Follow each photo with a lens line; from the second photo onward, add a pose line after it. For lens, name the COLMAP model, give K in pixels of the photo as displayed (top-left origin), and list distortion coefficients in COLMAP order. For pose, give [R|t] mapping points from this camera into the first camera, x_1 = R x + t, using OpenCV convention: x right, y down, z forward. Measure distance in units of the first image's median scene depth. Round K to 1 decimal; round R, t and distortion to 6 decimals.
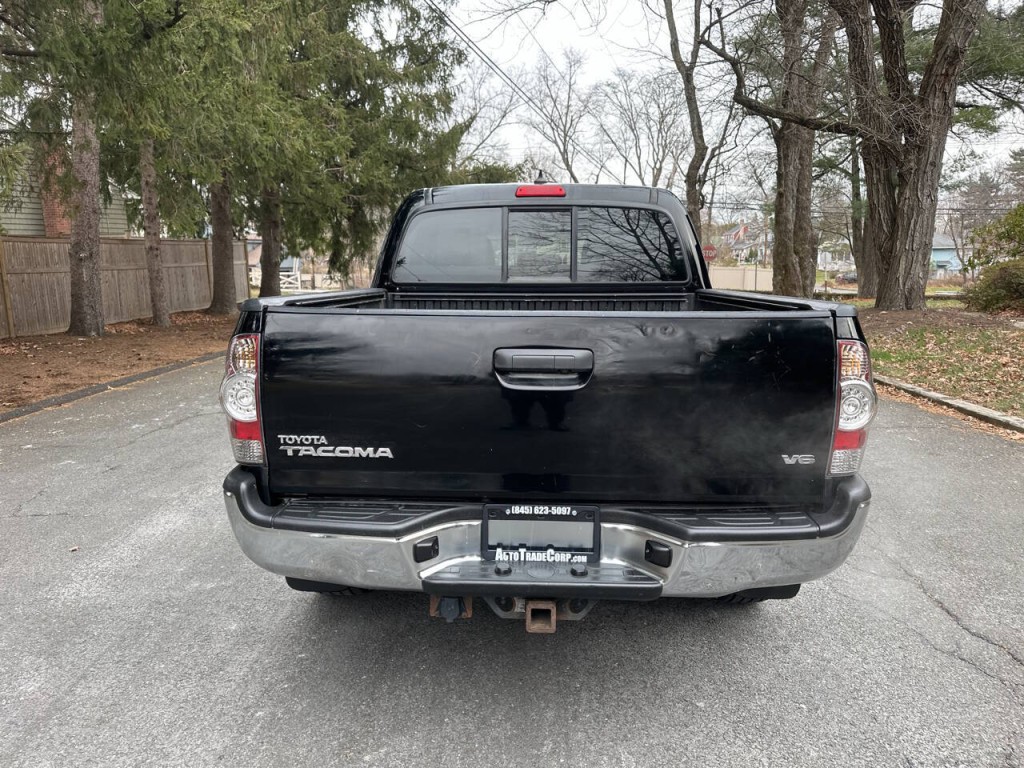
lens RADIAL K [[728.0, 0, 509.8], [0, 728.0, 382.2], [0, 0, 1]] dist [0.049929, -0.058763]
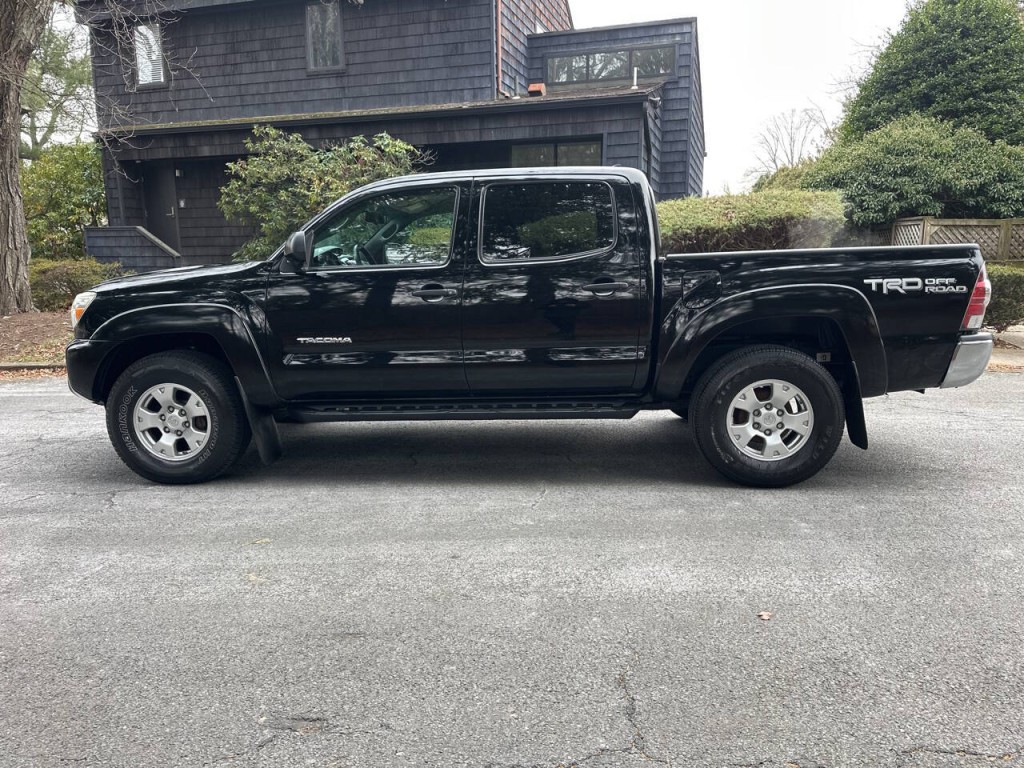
lens RADIAL K [[728.0, 0, 509.8], [0, 728.0, 382.2], [0, 0, 1]] dist [0.049929, -0.058763]
pose [[0.025777, -0.161551, 0.986528, -0.266515], [0.180433, 0.971400, 0.154359, -0.031132], [-0.983249, 0.174023, 0.054188, 0.245325]]
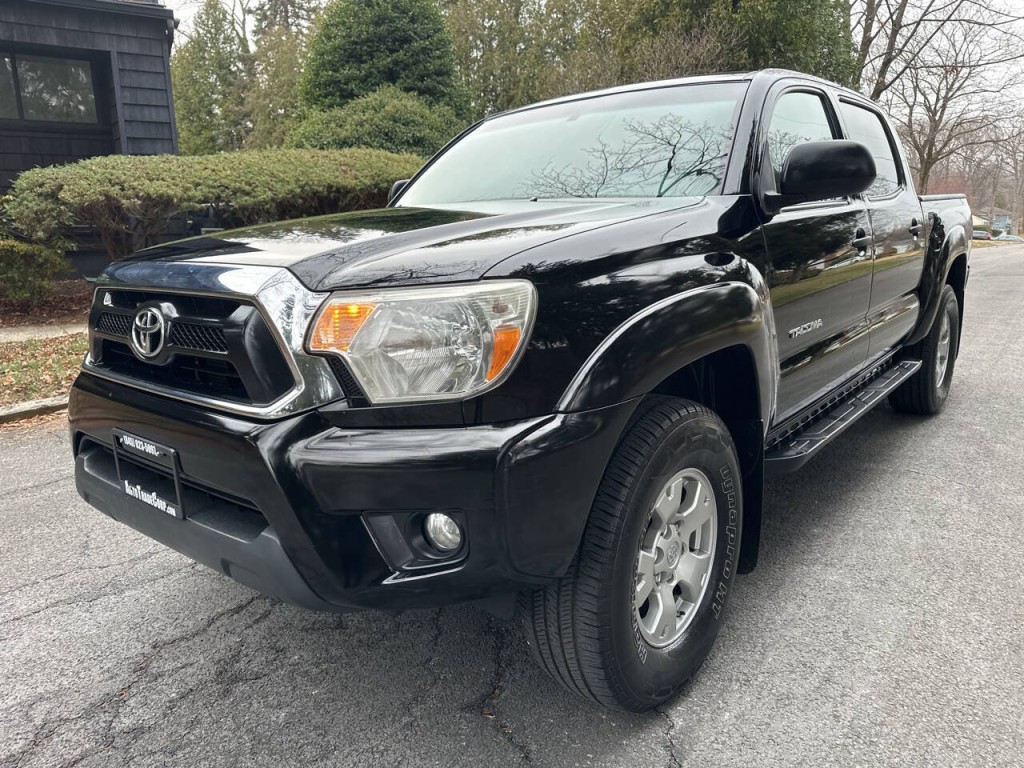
lens RADIAL K [[727.4, 0, 519.8], [0, 727.4, 381.2], [0, 0, 1]] dist [0.035986, -0.038347]
pose [[-0.800042, -0.108061, 0.590132, -0.078948], [0.126980, 0.930861, 0.342600, -0.064530], [-0.586353, 0.349029, -0.731006, 0.449435]]
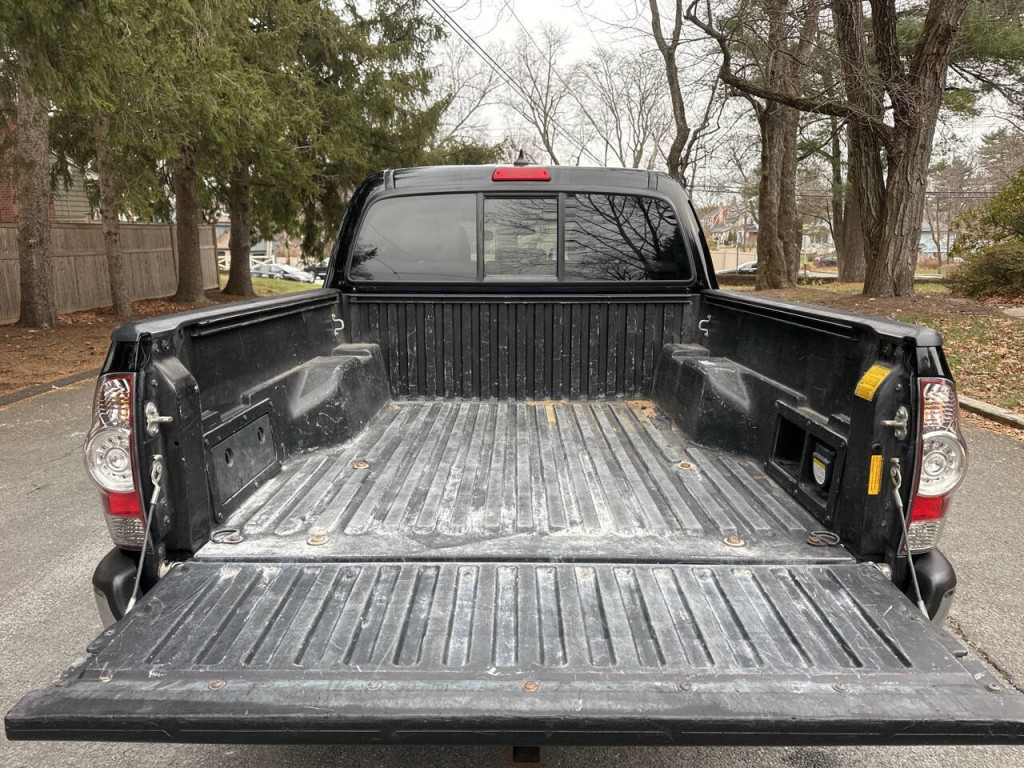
lens RADIAL K [[727.4, 0, 519.8], [0, 727.4, 381.2], [0, 0, 1]] dist [0.035986, -0.038347]
pose [[0.999242, -0.007821, 0.038123, 0.001163], [0.006969, 0.999724, 0.022429, -0.007694], [-0.038288, -0.022146, 0.999021, 0.028080]]
